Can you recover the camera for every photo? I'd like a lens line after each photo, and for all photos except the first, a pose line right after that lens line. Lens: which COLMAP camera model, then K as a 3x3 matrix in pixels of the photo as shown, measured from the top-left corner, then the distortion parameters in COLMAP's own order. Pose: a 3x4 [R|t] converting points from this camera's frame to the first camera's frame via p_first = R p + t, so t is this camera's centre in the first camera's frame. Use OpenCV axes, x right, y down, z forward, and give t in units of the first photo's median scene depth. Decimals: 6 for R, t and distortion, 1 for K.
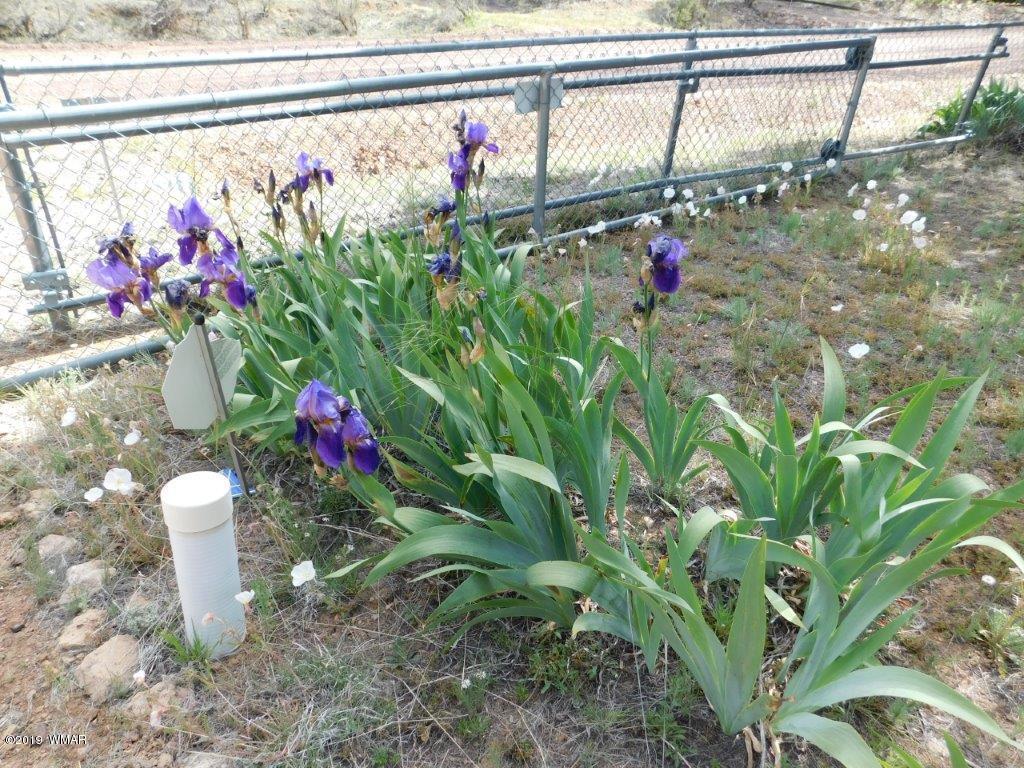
lens RADIAL K [[689.6, 0, 511.8], [0, 689.6, 378.6], [0, 0, 1]] dist [-0.070324, 0.067138]
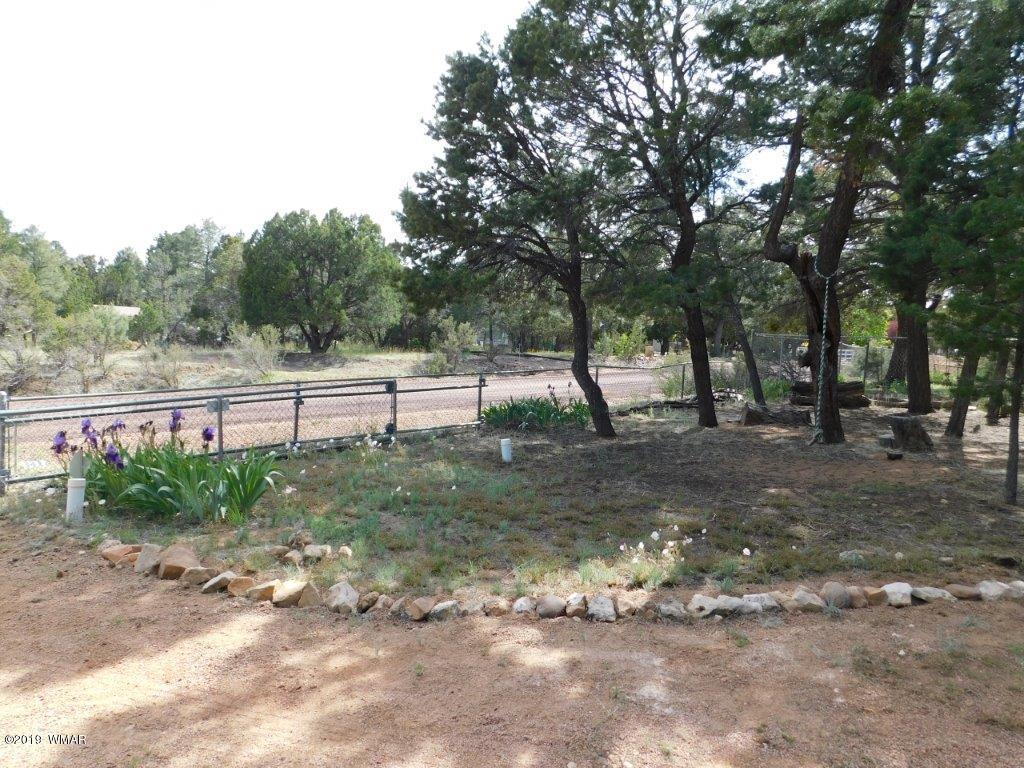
lens RADIAL K [[689.6, 0, 511.8], [0, 689.6, 378.6], [0, 0, 1]] dist [-0.070324, 0.067138]
pose [[0.974653, -0.029357, 0.221787, 0.142996], [0.127976, 0.886299, -0.445081, 0.190550], [-0.183503, 0.462183, 0.867591, -0.358129]]
